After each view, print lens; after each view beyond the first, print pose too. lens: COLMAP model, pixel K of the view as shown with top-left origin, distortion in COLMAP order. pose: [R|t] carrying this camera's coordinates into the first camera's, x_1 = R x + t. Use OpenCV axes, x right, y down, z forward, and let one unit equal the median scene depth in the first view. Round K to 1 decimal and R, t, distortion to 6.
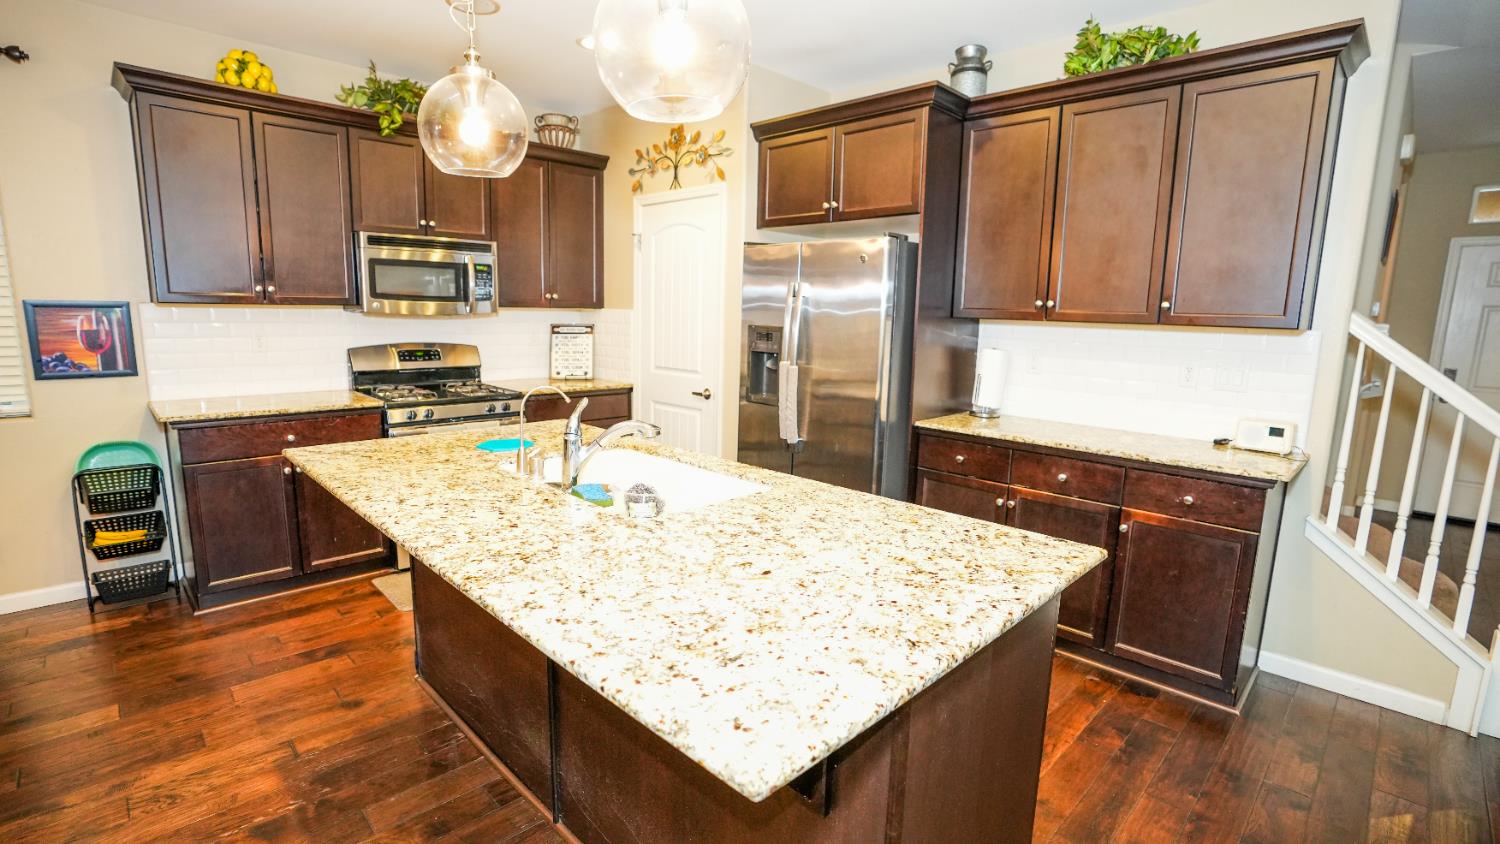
lens RADIAL K [[689.9, 0, 745.3], [0, 689.9, 423.5], [0, 0, 1]] dist [-0.072003, 0.027802]
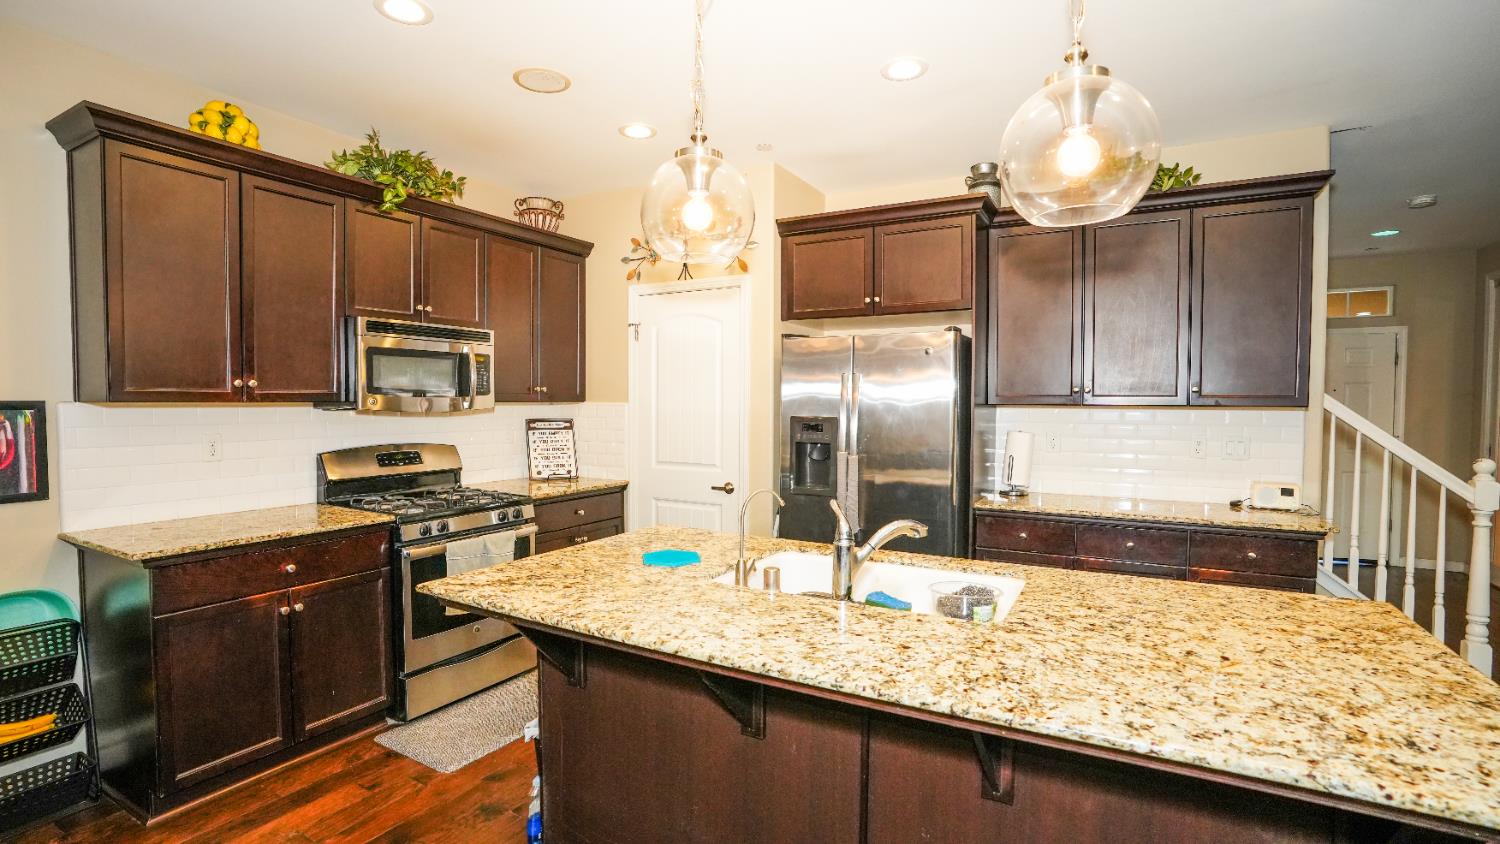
lens RADIAL K [[689.9, 0, 745.3], [0, 689.9, 423.5], [0, 0, 1]] dist [-0.072003, 0.027802]
pose [[0.962912, -0.027305, 0.268429, -0.340889], [0.060737, 0.991268, -0.117041, -0.021192], [-0.262890, 0.129003, 0.956163, 0.072556]]
